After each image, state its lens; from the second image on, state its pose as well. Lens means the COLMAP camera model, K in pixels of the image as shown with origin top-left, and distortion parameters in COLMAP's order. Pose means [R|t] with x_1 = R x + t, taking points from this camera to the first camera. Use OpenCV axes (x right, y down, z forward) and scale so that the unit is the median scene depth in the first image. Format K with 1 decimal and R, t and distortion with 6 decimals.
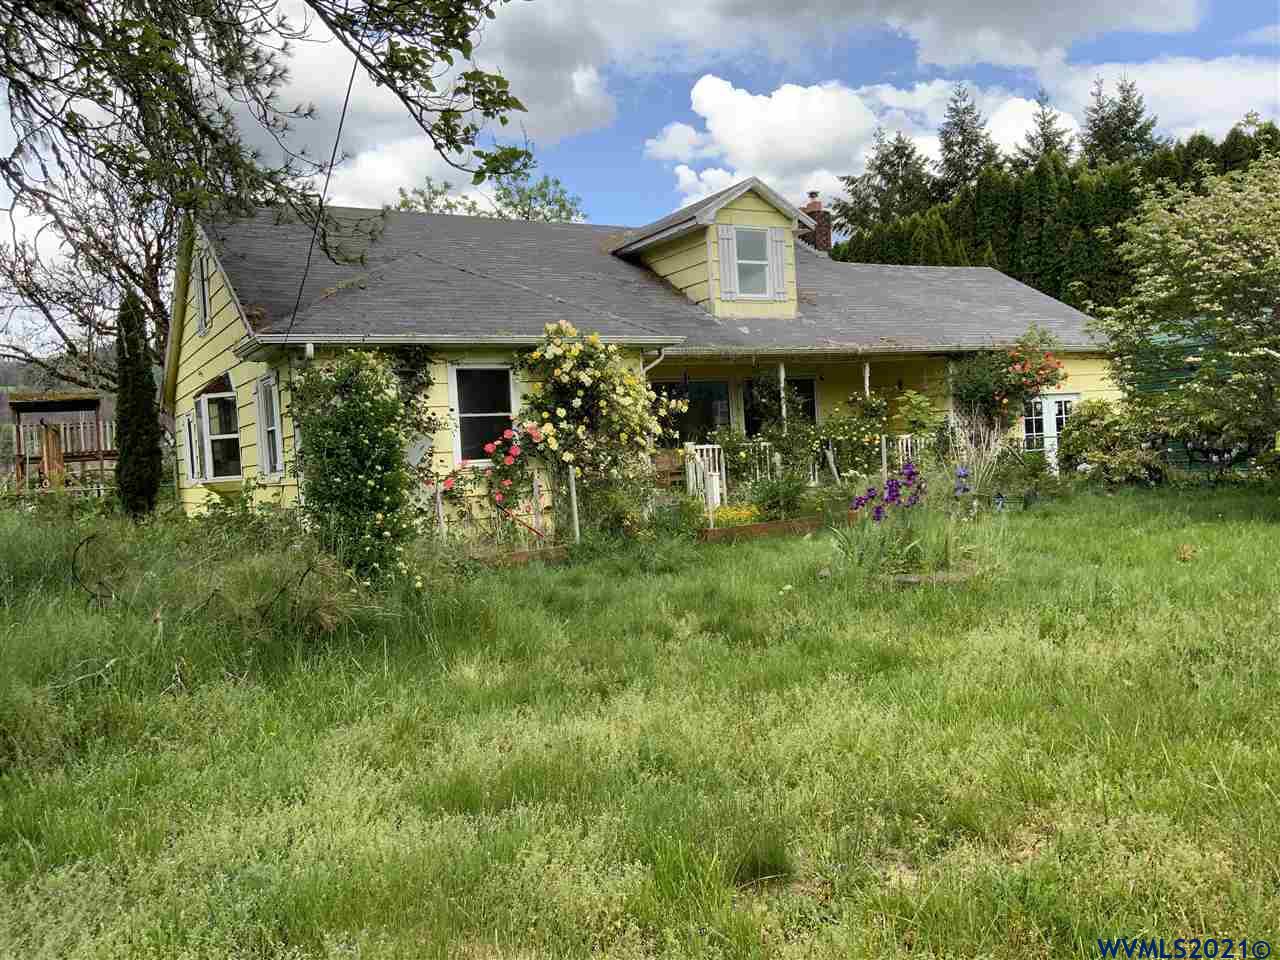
lens RADIAL K [[1088.0, 0, 640.0], [0, 1088.0, 480.0], [0, 0, 1]] dist [0.158730, -0.186740]
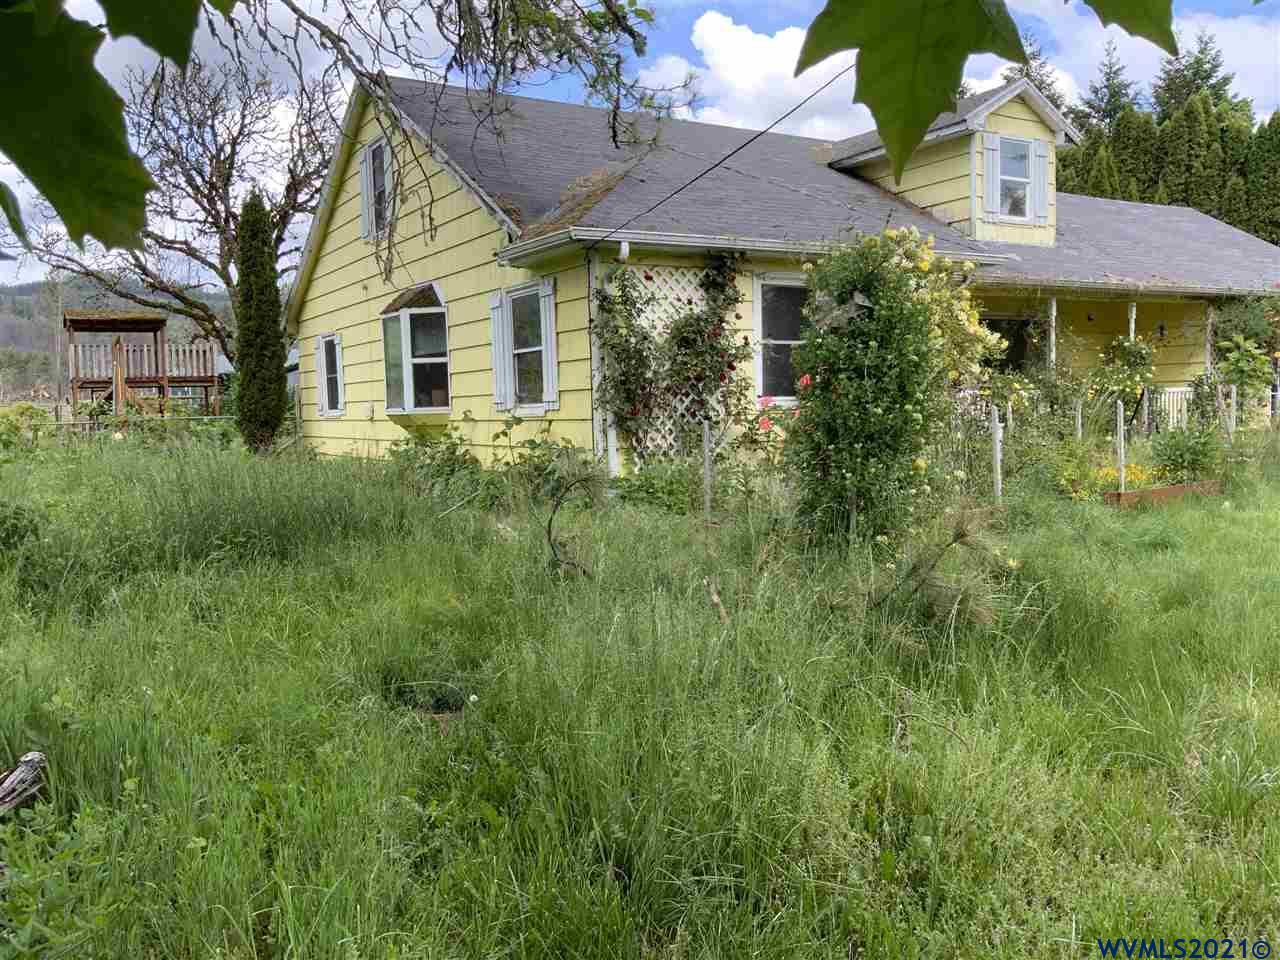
lens RADIAL K [[1073.6, 0, 641.1], [0, 1073.6, 522.4], [0, 0, 1]] dist [0.027312, -0.000608]
pose [[0.997973, 0.029152, 0.056562, -0.227266], [-0.033793, 0.995983, 0.082918, 0.009179], [-0.053918, -0.084662, 0.994950, 0.146659]]
